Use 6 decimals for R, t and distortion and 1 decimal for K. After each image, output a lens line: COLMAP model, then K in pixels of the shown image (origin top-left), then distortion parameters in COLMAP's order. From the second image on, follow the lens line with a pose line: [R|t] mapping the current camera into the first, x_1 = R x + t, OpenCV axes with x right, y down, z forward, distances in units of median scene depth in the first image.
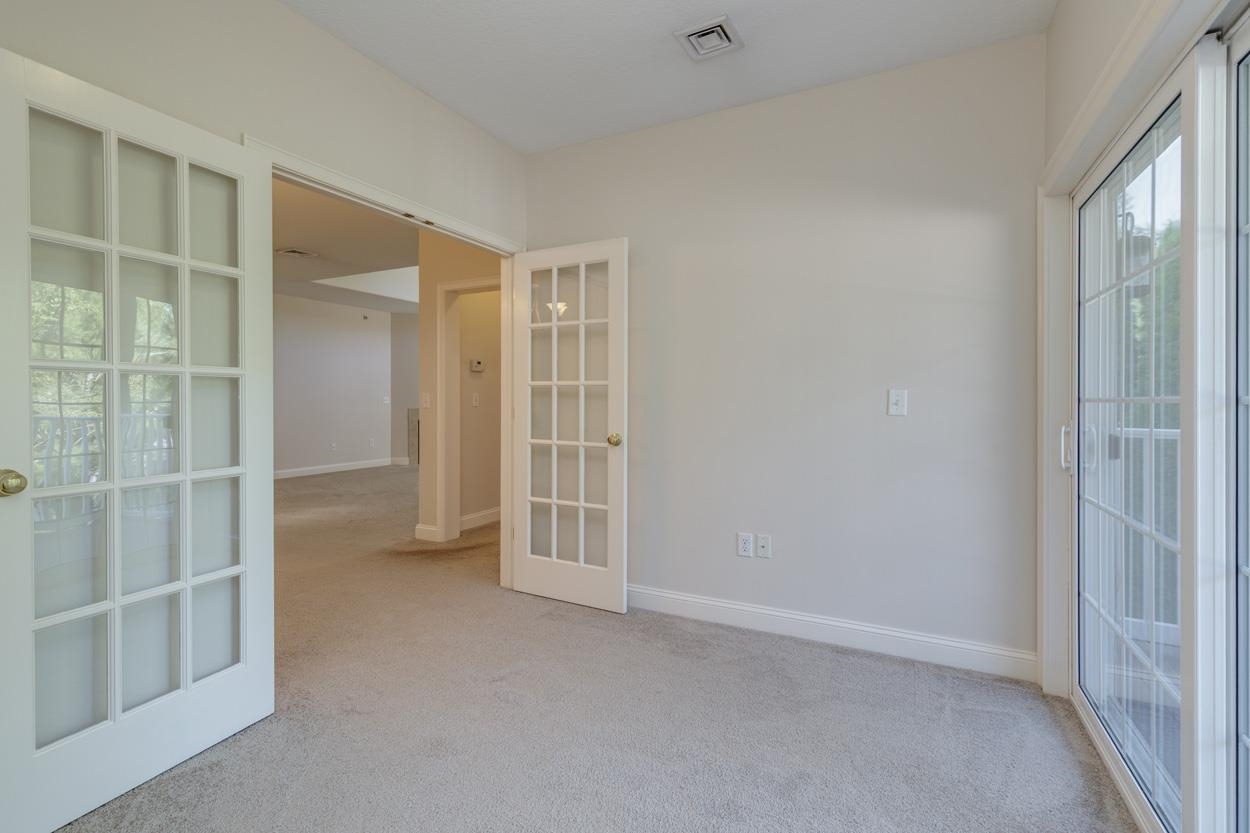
lens RADIAL K [[561.6, 0, 626.0], [0, 561.6, 399.1], [0, 0, 1]] dist [-0.000634, -0.000667]
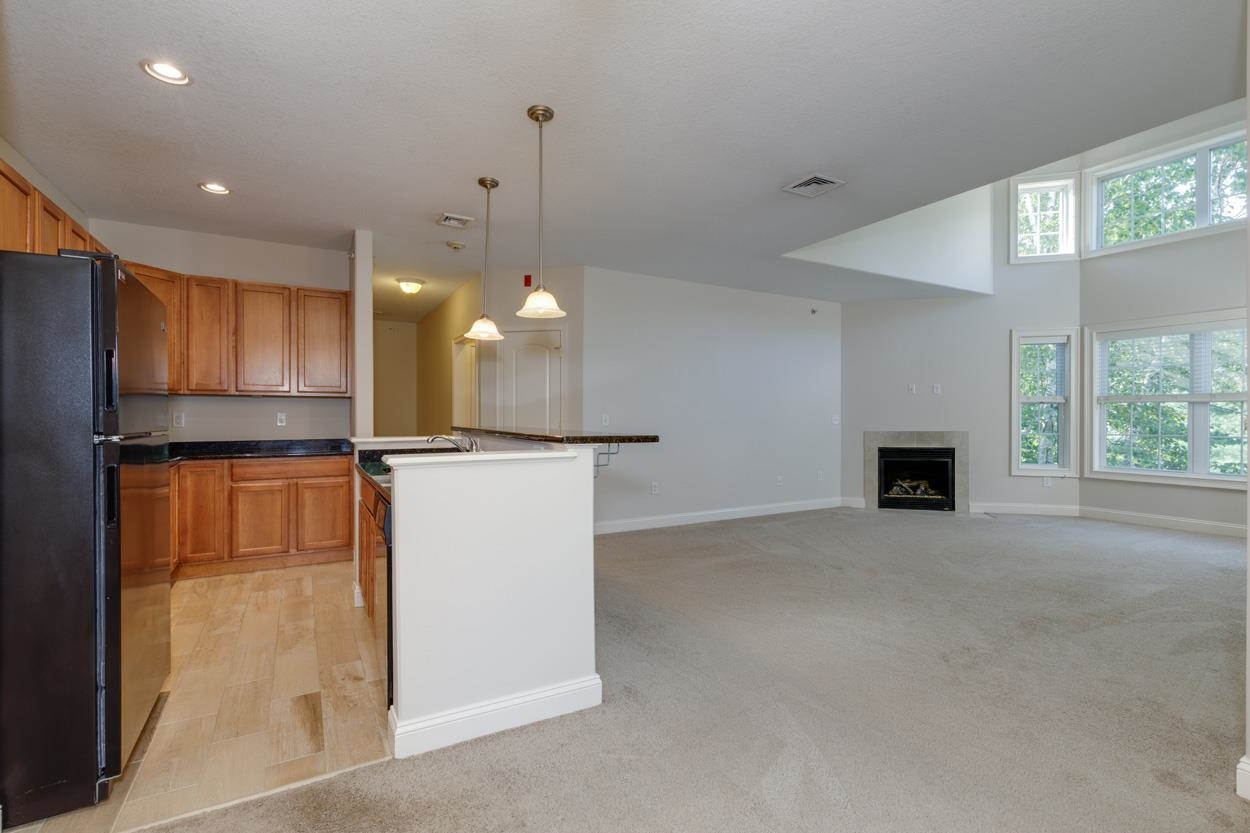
lens RADIAL K [[558.8, 0, 620.7], [0, 558.8, 416.7], [0, 0, 1]] dist [0.003557, -0.000627]
pose [[0.827479, 0.003812, -0.561484, -0.376627], [-0.002859, 0.999993, 0.002576, -0.005469], [0.561490, -0.000527, 0.827483, 0.334847]]
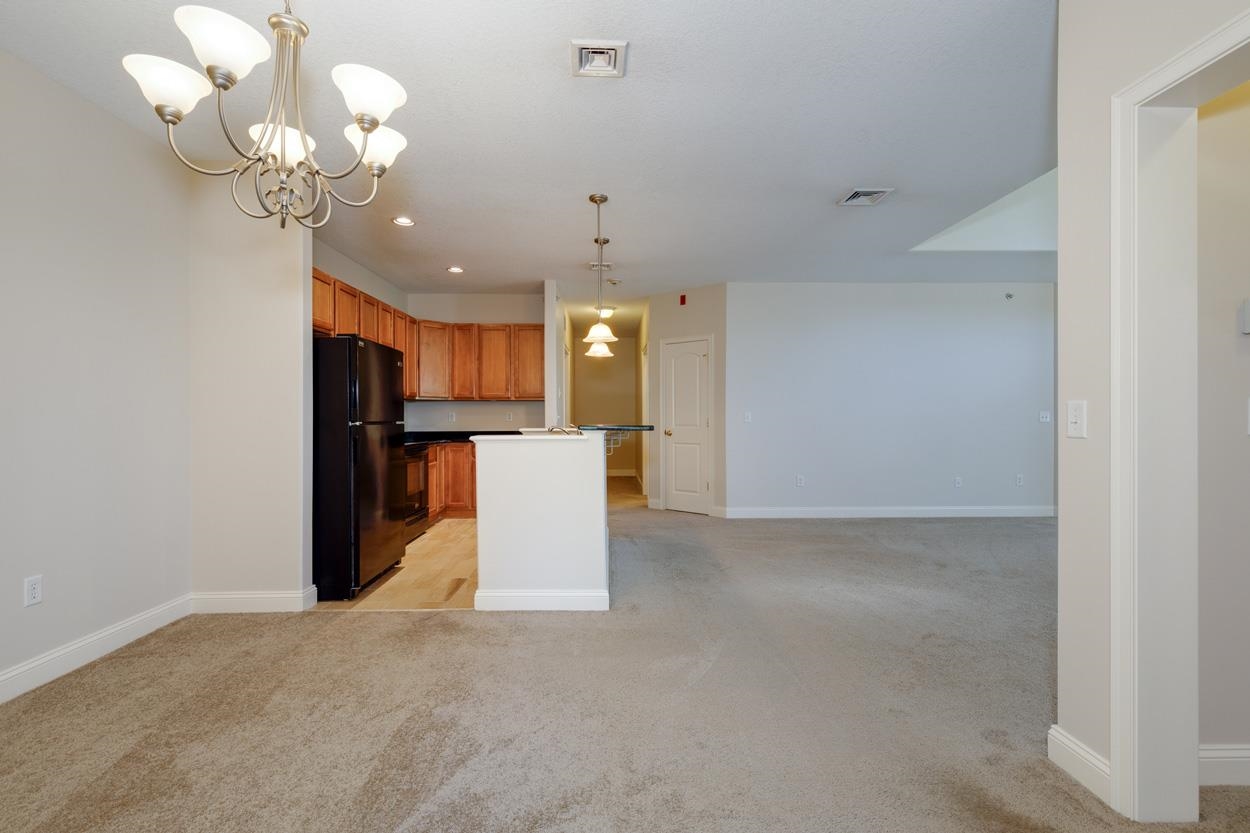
lens RADIAL K [[558.8, 0, 620.7], [0, 558.8, 416.7], [0, 0, 1]] dist [0.003557, -0.000627]
pose [[0.460285, 0.001251, -0.887771, -0.115972], [0.001004, 0.999998, 0.001929, -0.000813], [0.887771, -0.001779, 0.460282, 0.398622]]
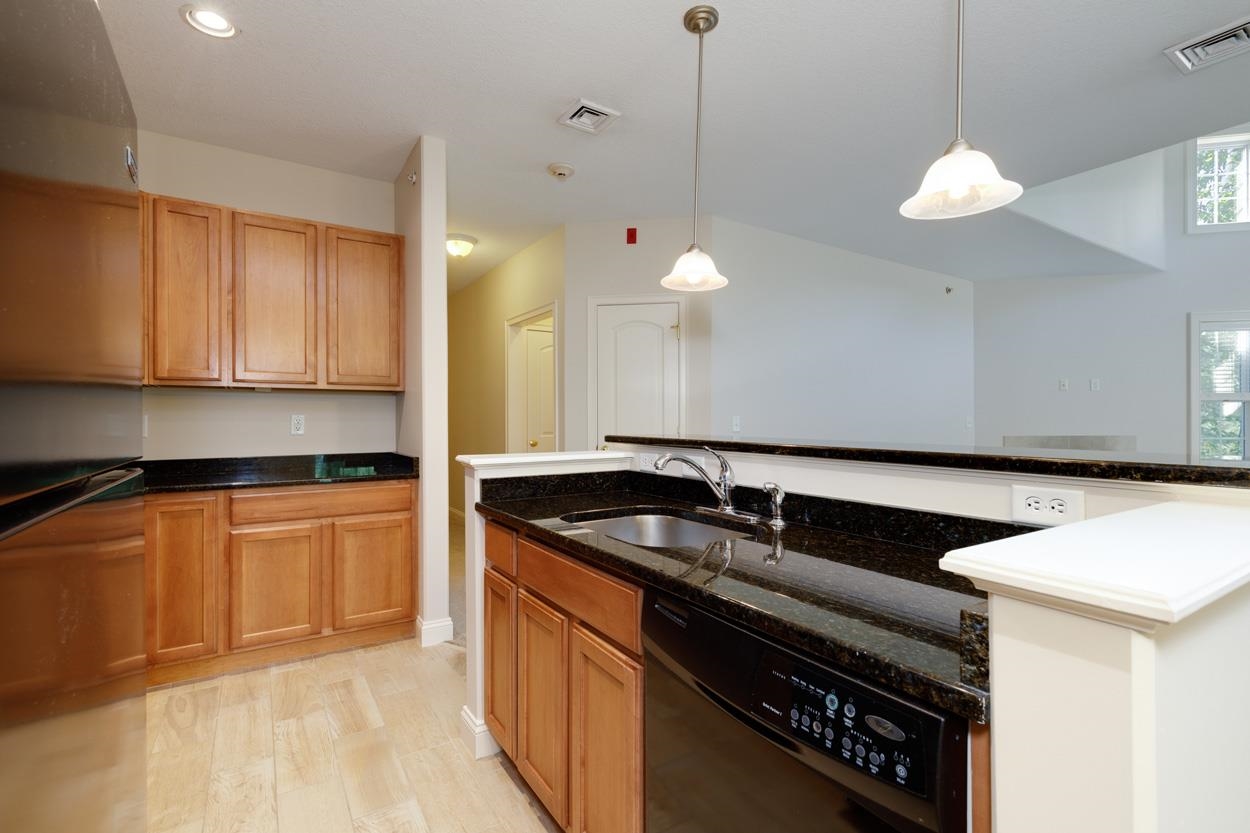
lens RADIAL K [[563.5, 0, 629.7], [0, 563.5, 417.5], [0, 0, 1]] dist [0.001569, -0.000162]
pose [[0.860517, -0.002862, -0.509413, -0.666585], [0.001200, 0.999993, -0.003590, -0.003174], [0.509420, 0.002478, 0.860515, 0.417814]]
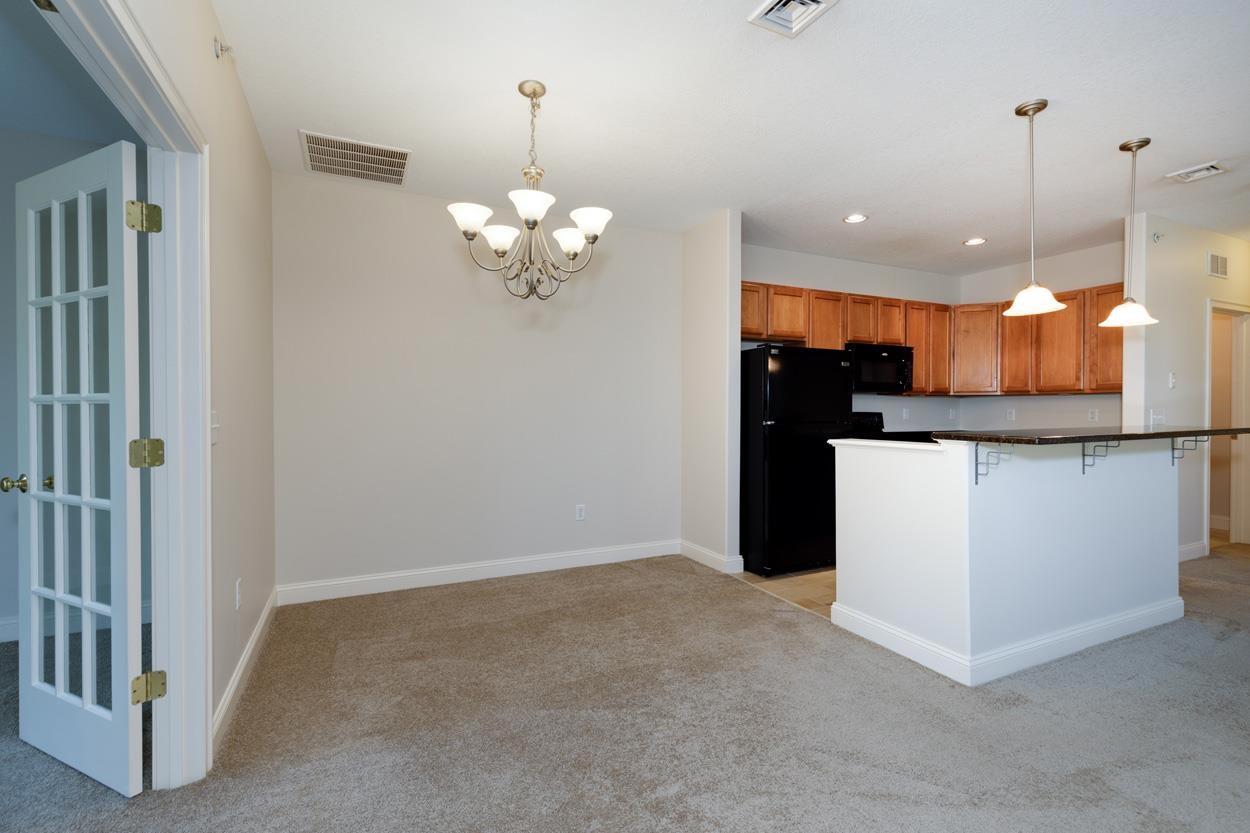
lens RADIAL K [[558.8, 0, 620.7], [0, 558.8, 416.7], [0, 0, 1]] dist [0.003557, -0.000627]
pose [[-0.628582, 0.013171, -0.777632, -0.139017], [0.002548, 0.999886, 0.014876, -0.010007], [0.777739, 0.007369, -0.628544, 0.688773]]
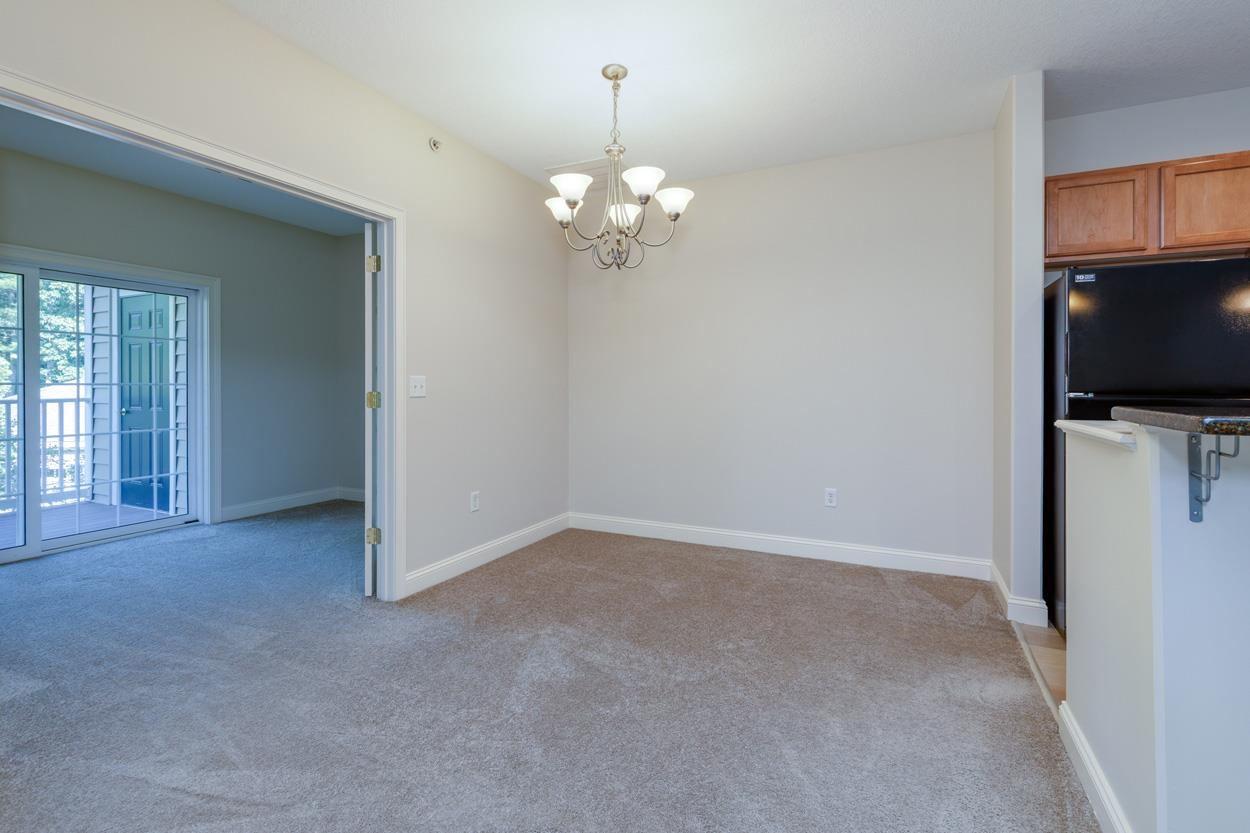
lens RADIAL K [[573.9, 0, 624.3], [0, 573.9, 387.8], [0, 0, 1]] dist [0.002355, 0.000097]
pose [[-0.999994, 0.001570, -0.003131, -0.420874], [0.001566, 0.999998, 0.001401, 0.000800], [0.003133, 0.001396, -0.999994, 0.823869]]
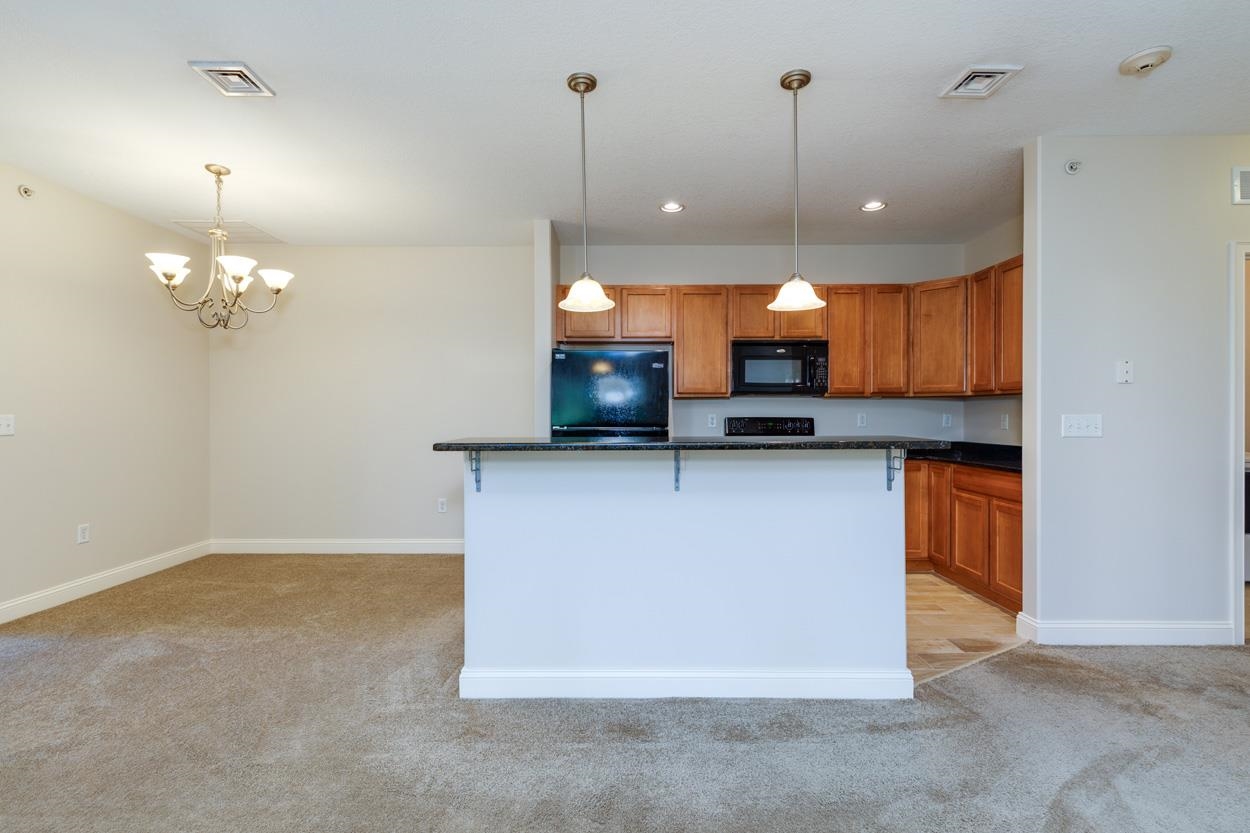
lens RADIAL K [[558.8, 0, 620.7], [0, 558.8, 416.7], [0, 0, 1]] dist [0.003557, -0.000627]
pose [[-0.900639, 0.004611, -0.434543, -0.526480], [0.003287, 0.999987, 0.003796, -0.007899], [0.434555, 0.001991, -0.900643, 1.024184]]
